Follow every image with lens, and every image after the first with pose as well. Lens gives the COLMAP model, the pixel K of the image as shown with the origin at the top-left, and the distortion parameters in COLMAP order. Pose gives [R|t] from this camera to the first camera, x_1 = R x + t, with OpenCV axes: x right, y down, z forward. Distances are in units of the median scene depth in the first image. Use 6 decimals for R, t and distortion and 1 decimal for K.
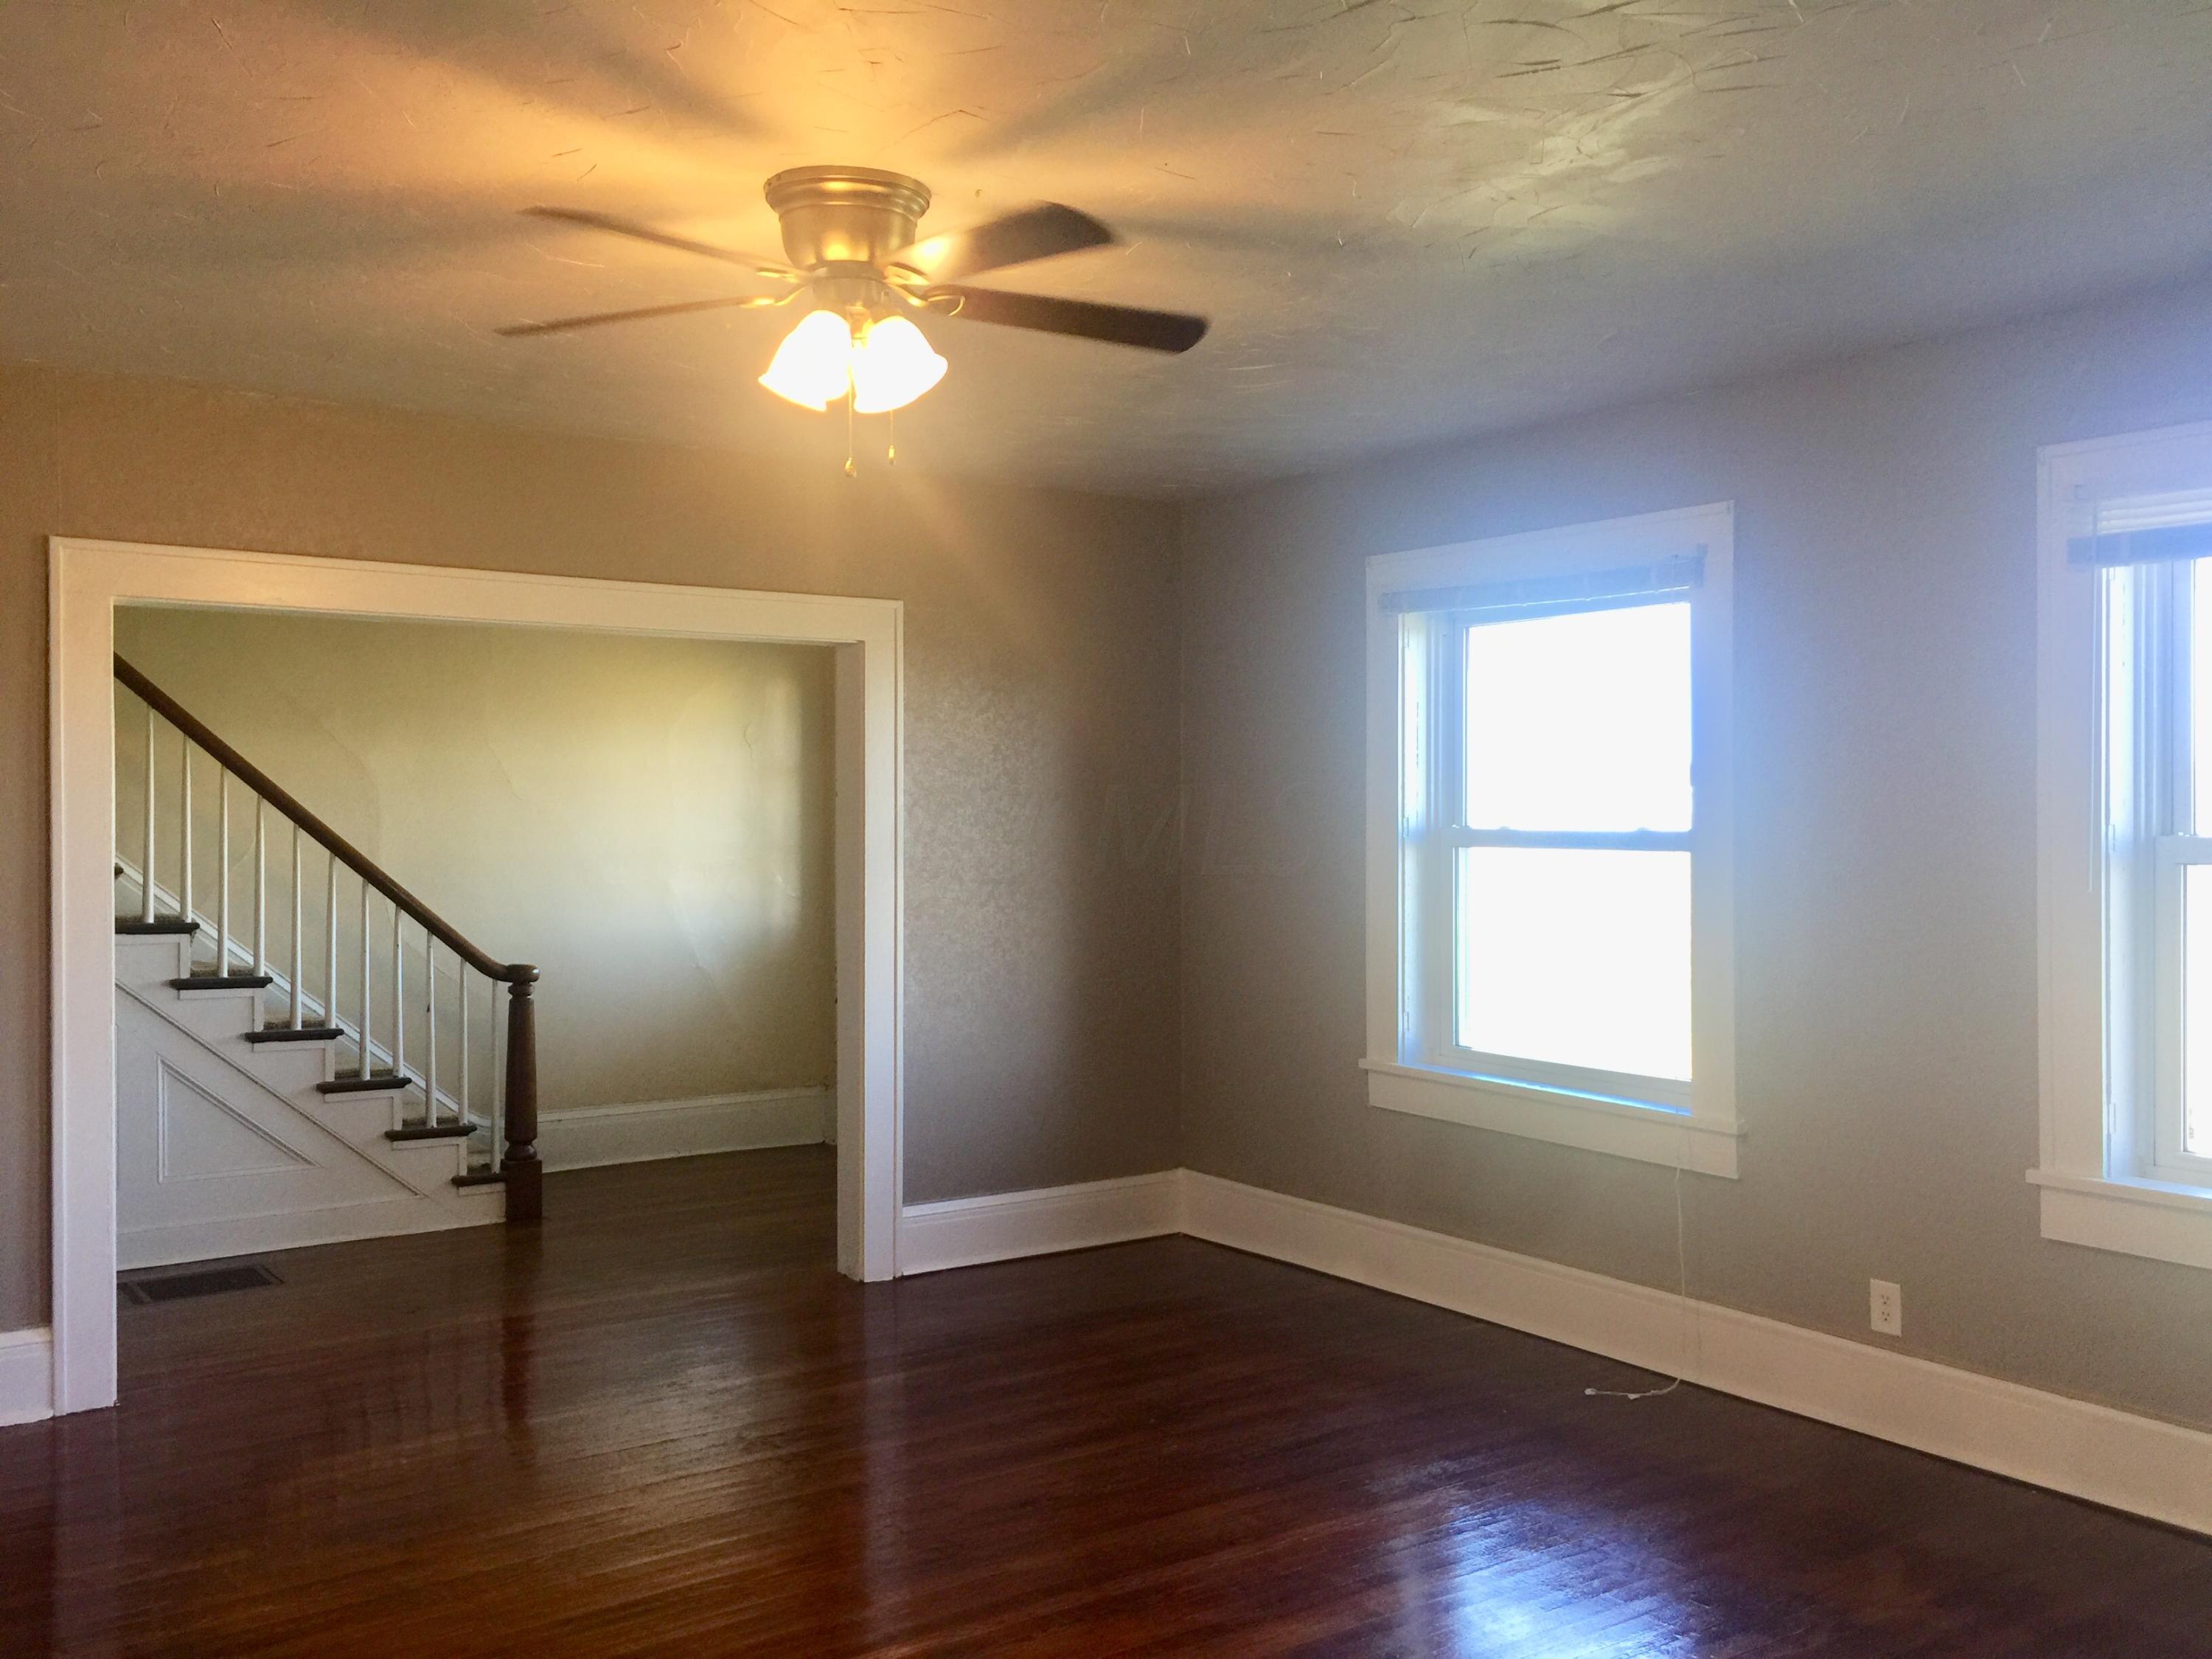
lens RADIAL K [[1870.0, 0, 1106.0], [0, 1870.0, 829.5], [0, 0, 1]] dist [0.096852, -0.115911]
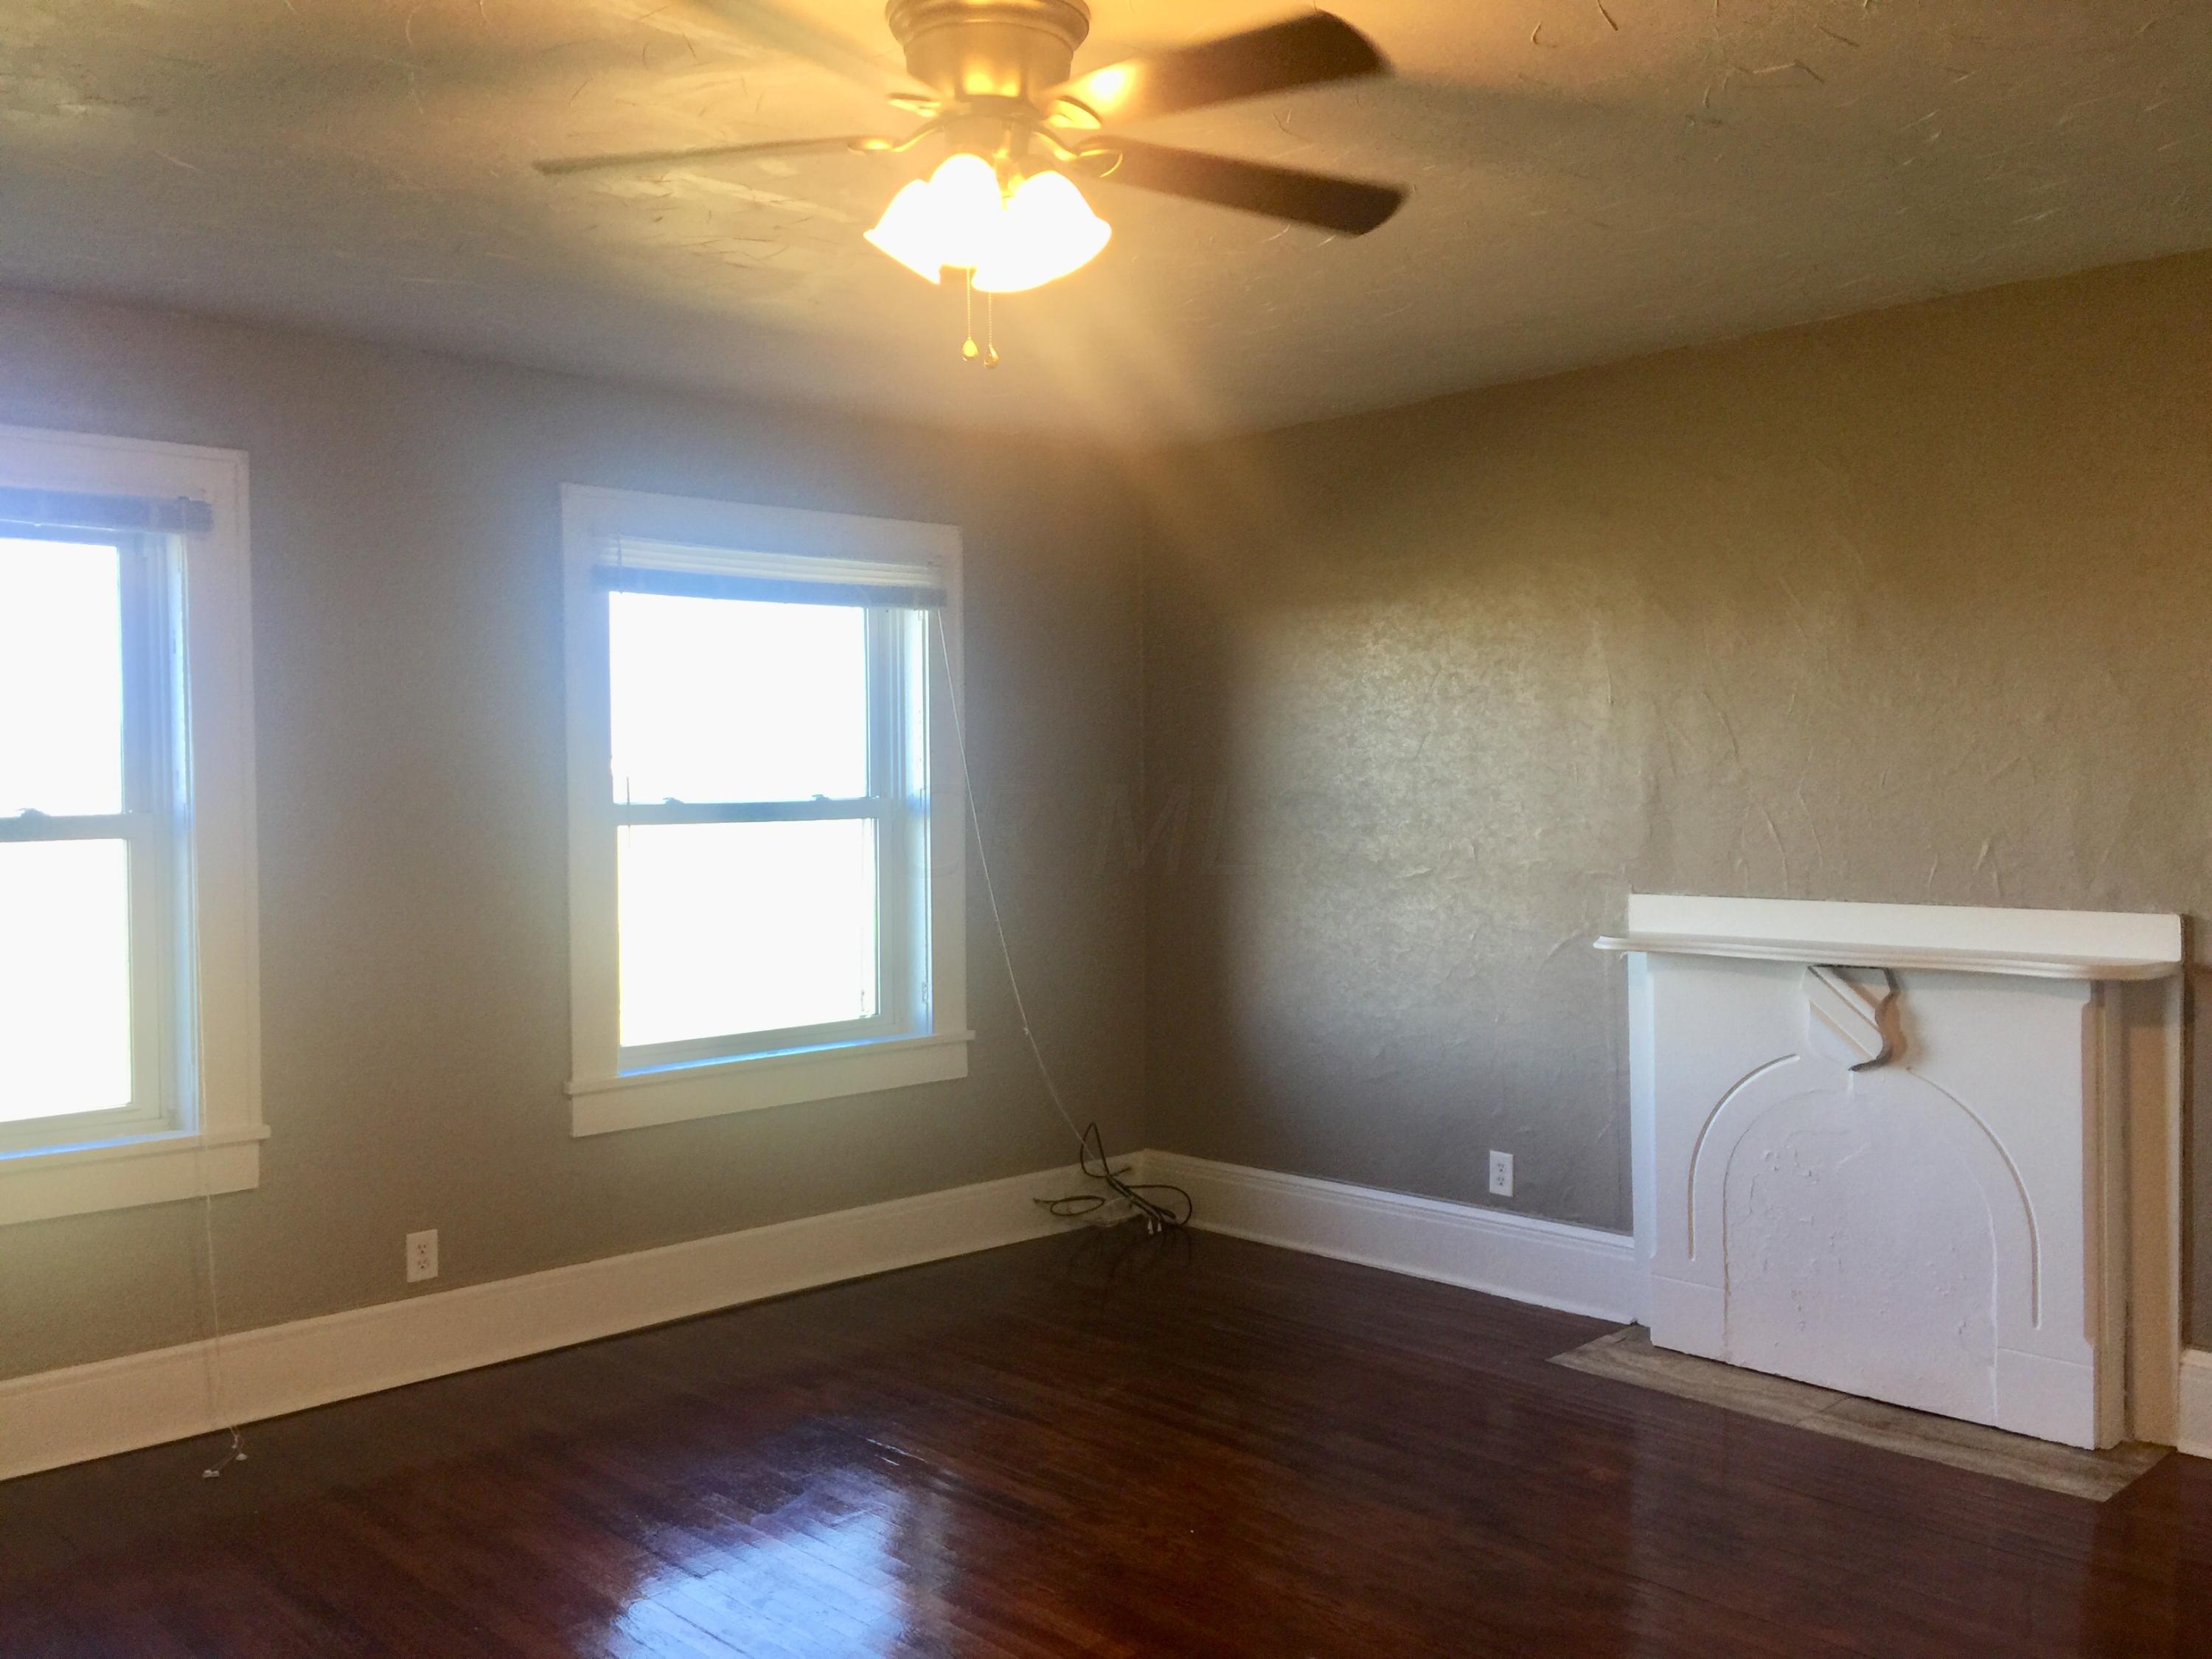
lens RADIAL K [[1870.0, 0, 1106.0], [0, 1870.0, 829.5], [0, 0, 1]] dist [0.096852, -0.115911]
pose [[-0.127207, -0.026891, 0.991512, -0.741709], [0.023968, 0.999257, 0.030176, -0.009567], [-0.991587, 0.027603, -0.126468, 0.816941]]
